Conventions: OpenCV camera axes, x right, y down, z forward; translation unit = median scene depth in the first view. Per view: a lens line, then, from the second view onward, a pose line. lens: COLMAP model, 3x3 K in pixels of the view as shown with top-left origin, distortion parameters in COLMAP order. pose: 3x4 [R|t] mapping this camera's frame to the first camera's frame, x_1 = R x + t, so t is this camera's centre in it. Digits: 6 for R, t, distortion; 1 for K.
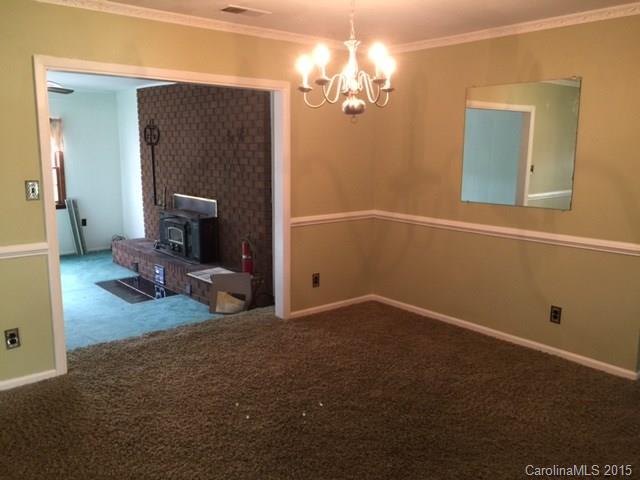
lens RADIAL K [[541.5, 0, 318.6], [0, 541.5, 239.3], [0, 0, 1]] dist [-0.004324, -0.005221]
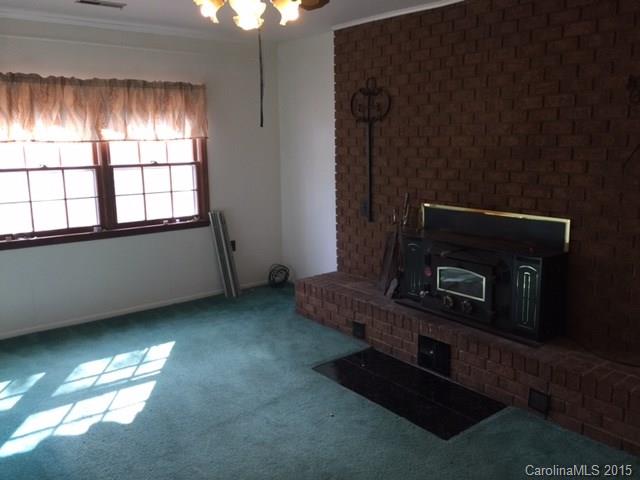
lens RADIAL K [[541.5, 0, 320.9], [0, 541.5, 241.7], [0, 0, 1]] dist [-0.004324, -0.005221]
pose [[0.998619, -0.007933, -0.051931, -0.331701], [0.008665, 0.999866, 0.013890, -0.050077], [0.051814, -0.014321, 0.998554, 0.398044]]
